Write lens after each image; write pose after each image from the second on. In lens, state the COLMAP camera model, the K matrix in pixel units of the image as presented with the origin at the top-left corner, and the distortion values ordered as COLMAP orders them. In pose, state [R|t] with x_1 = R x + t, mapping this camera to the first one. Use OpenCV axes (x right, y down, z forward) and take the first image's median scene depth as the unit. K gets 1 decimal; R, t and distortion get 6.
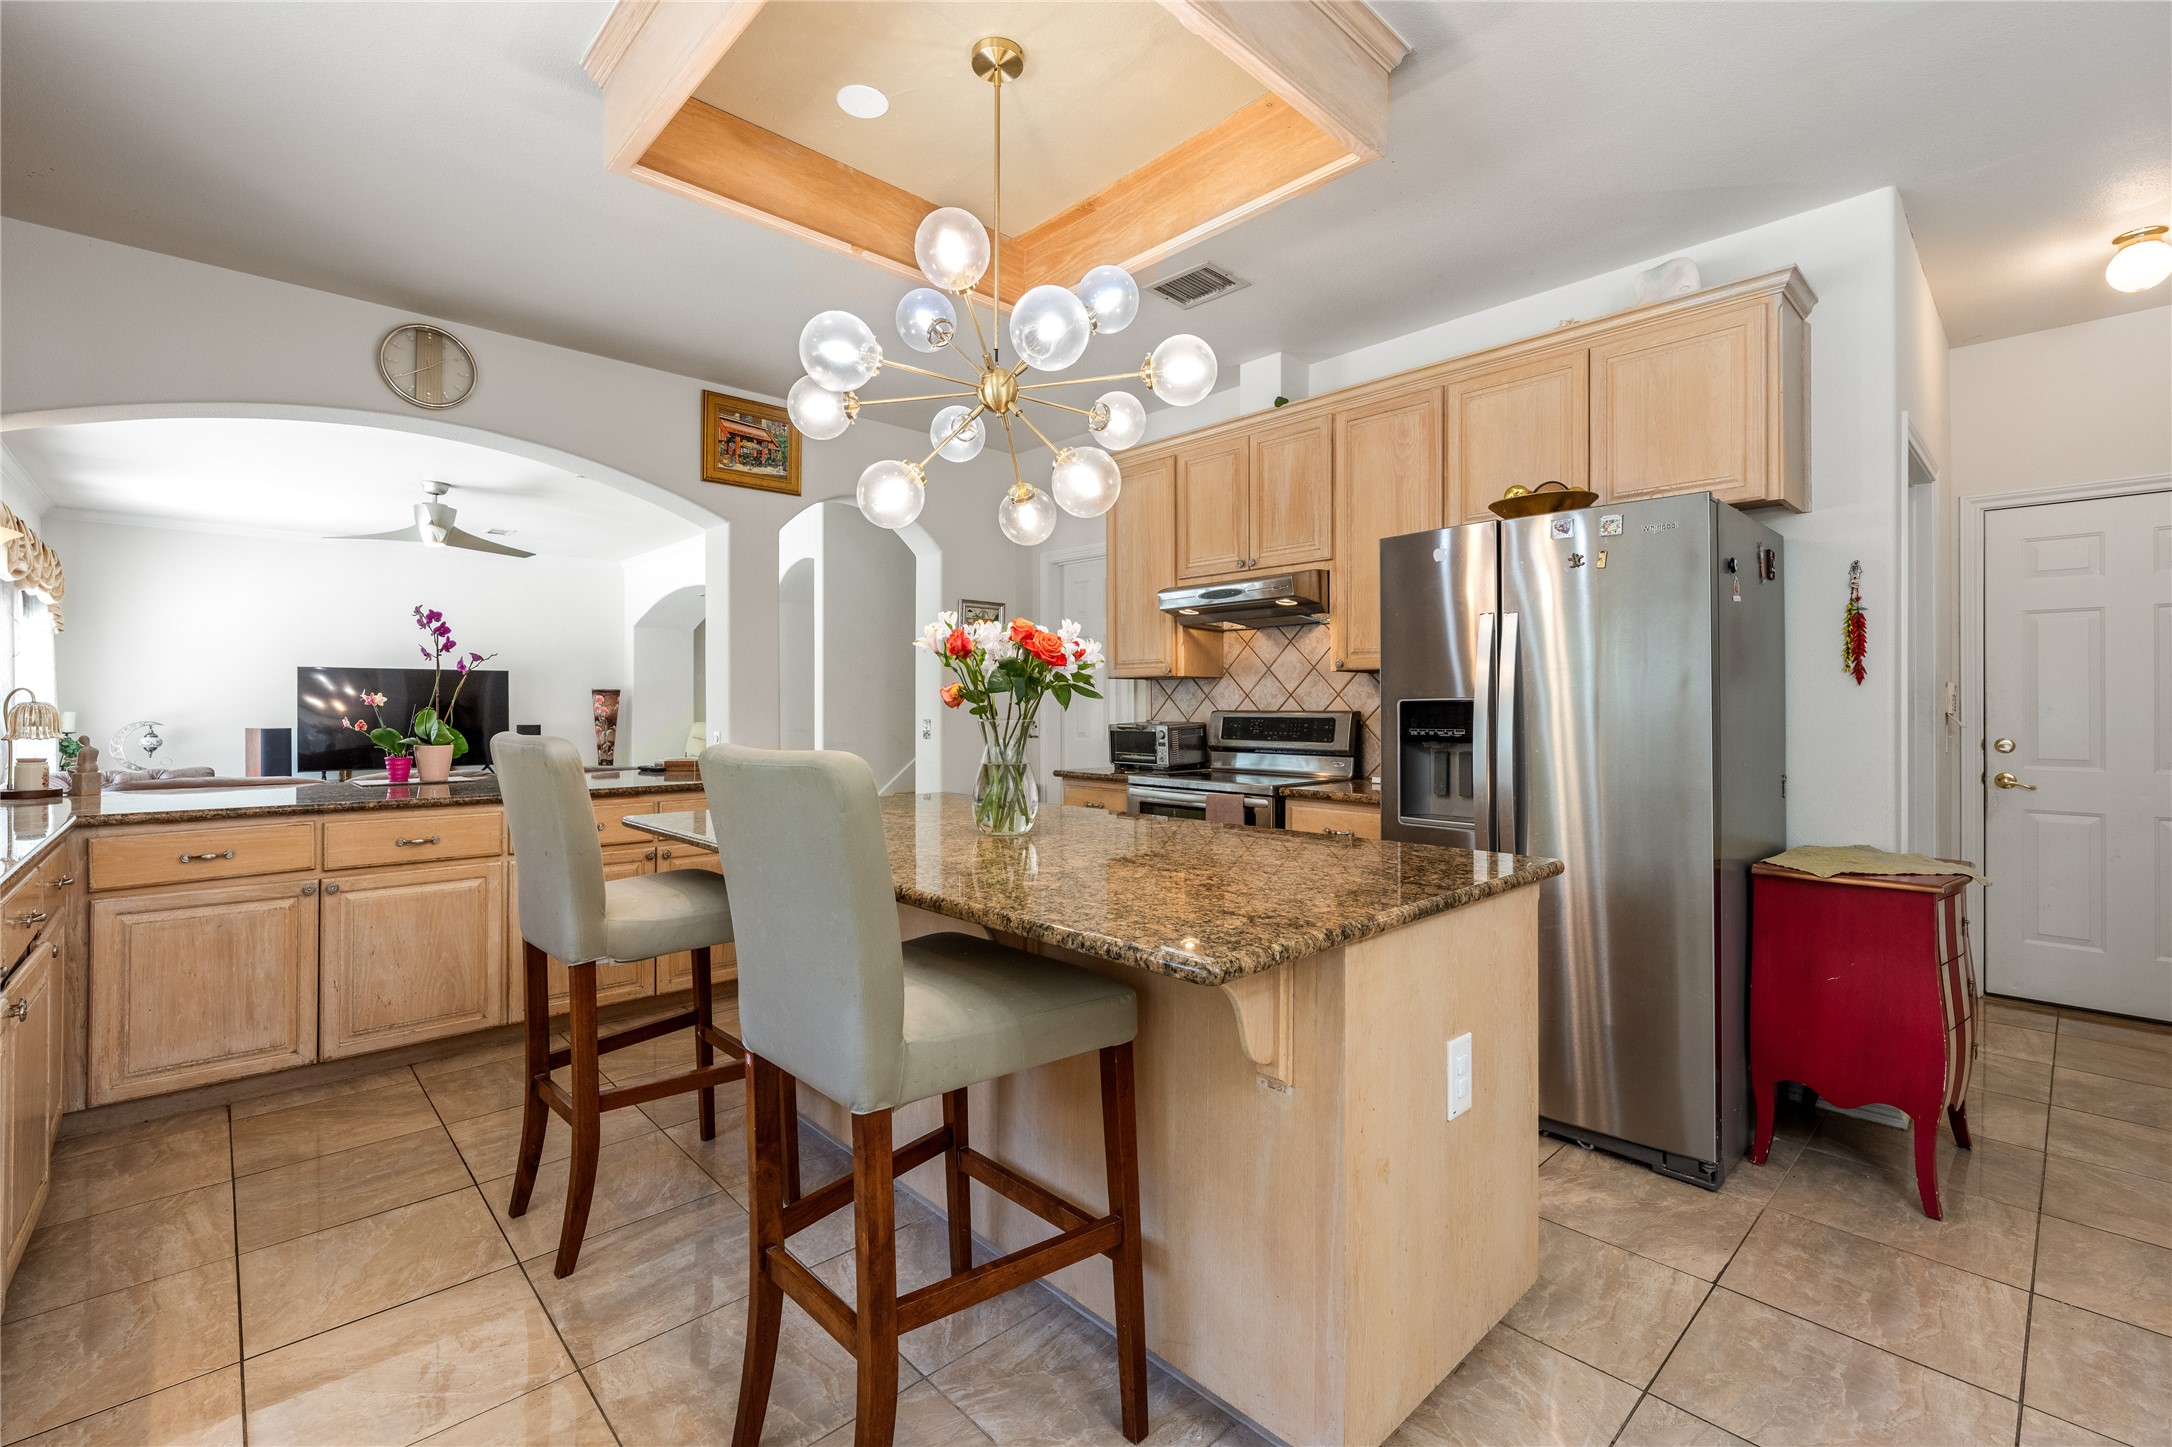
lens RADIAL K [[942.4, 0, 1089.8], [0, 942.4, 705.6], [0, 0, 1]] dist [-0.003822, -0.000684]
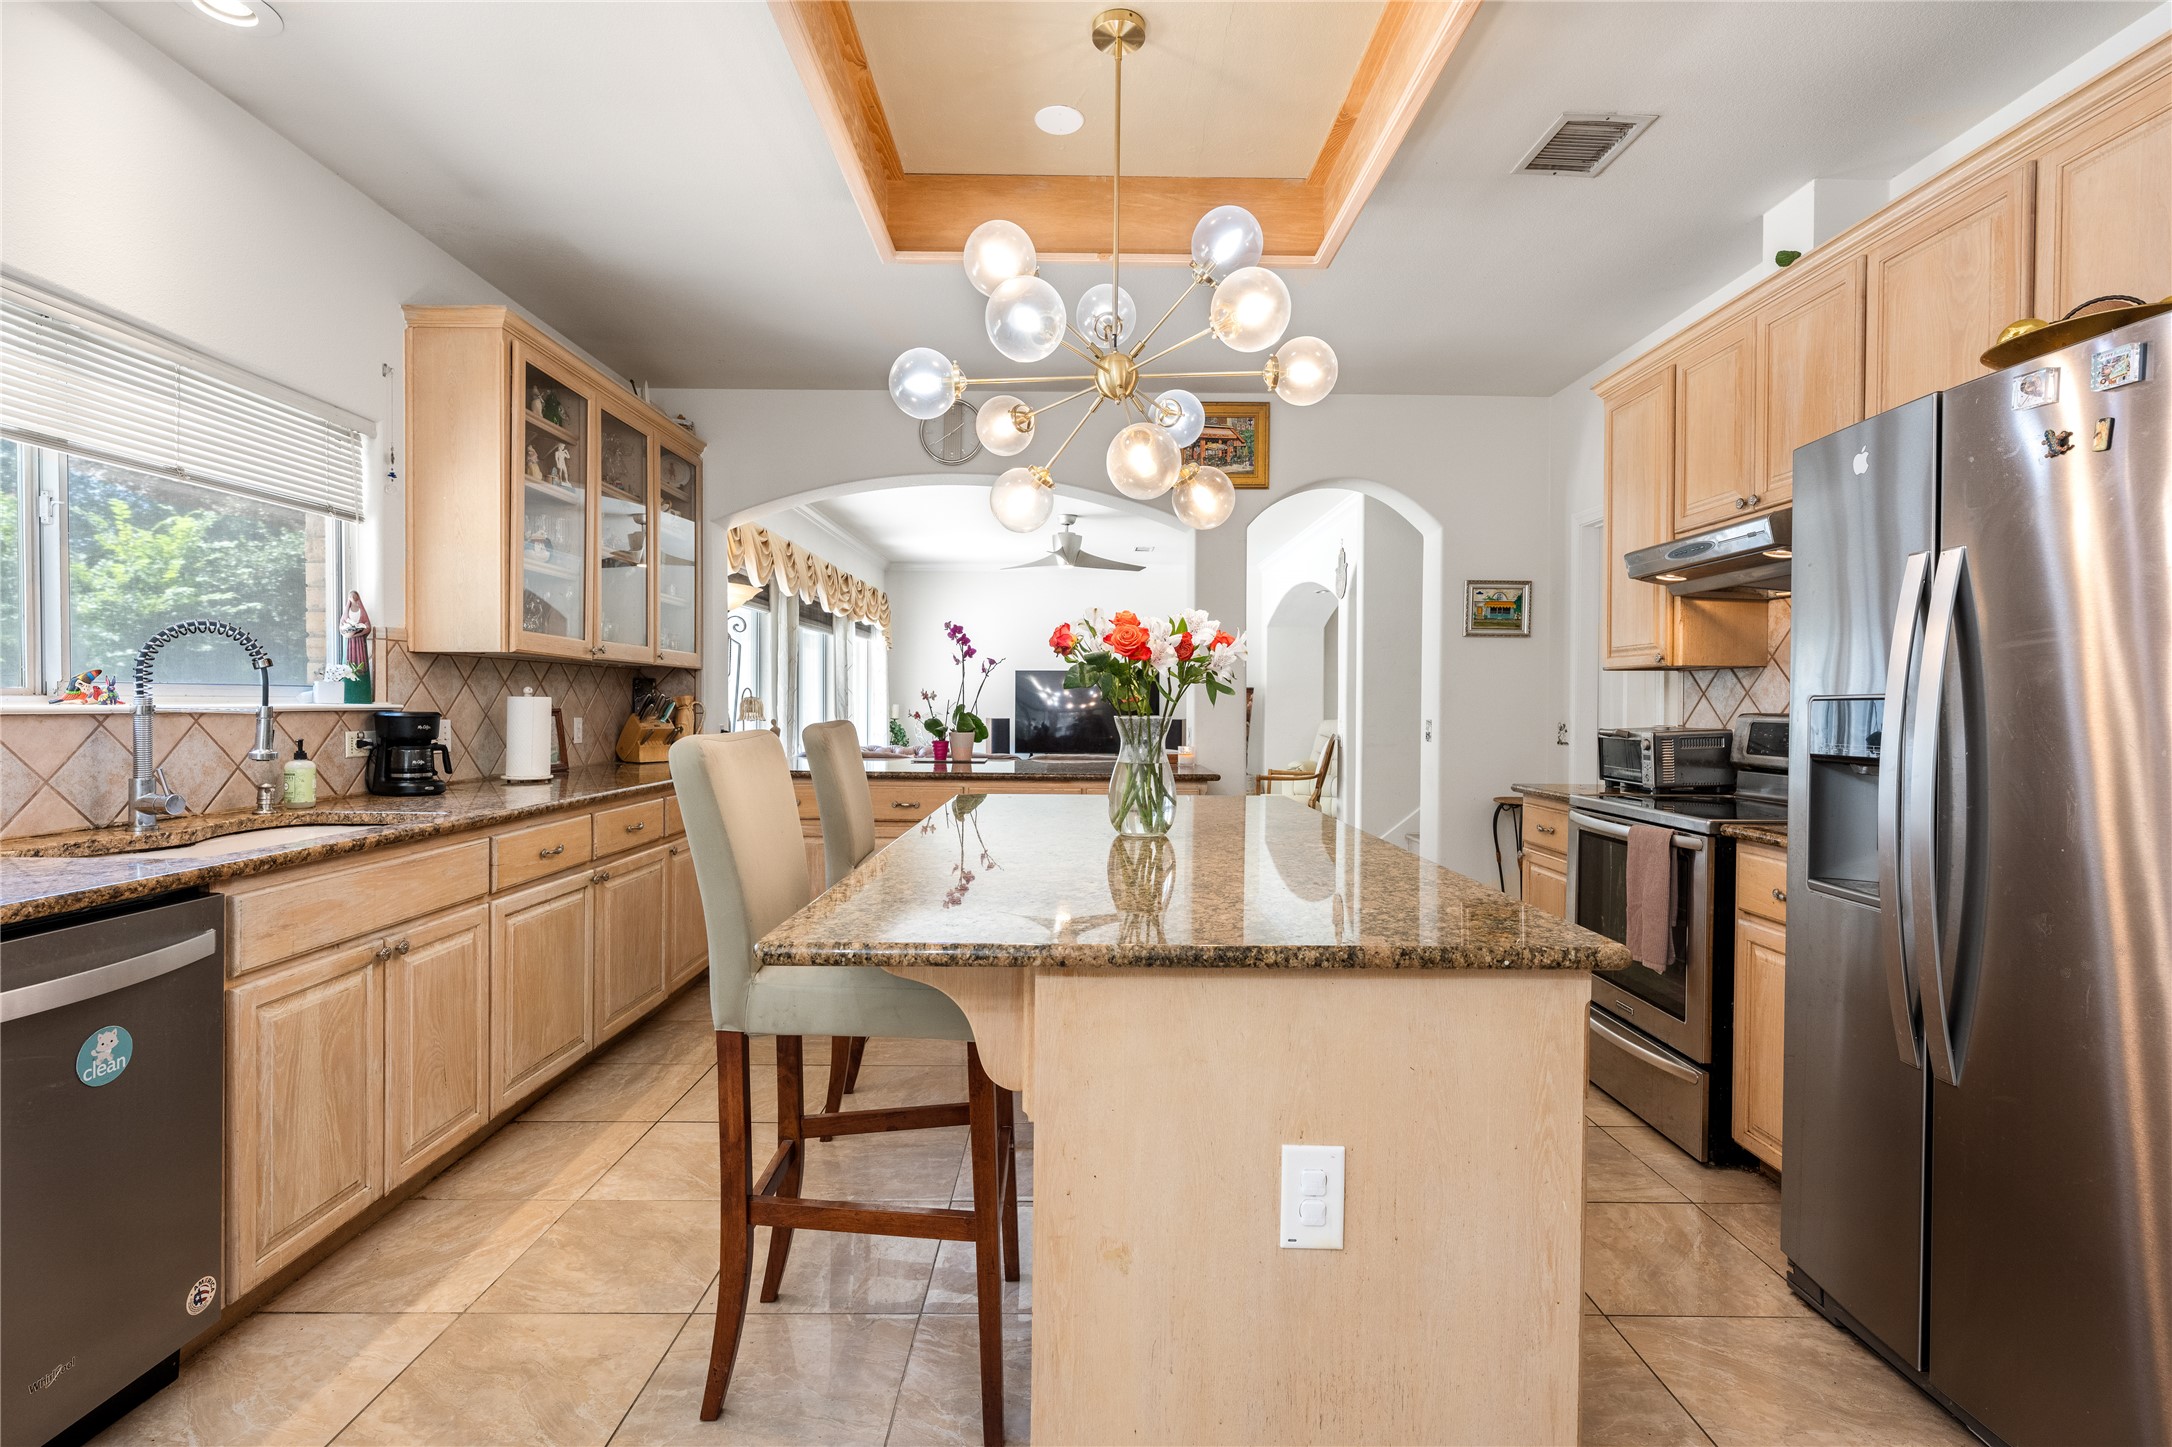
lens RADIAL K [[1013.1, 0, 1085.3], [0, 1013.1, 715.0], [0, 0, 1]] dist [-0.001154, -0.000412]
pose [[0.727131, 0.014560, -0.686345, 0.306049], [-0.007735, 0.999885, 0.013017, 0.000483], [0.686456, -0.004156, 0.727160, 0.110962]]
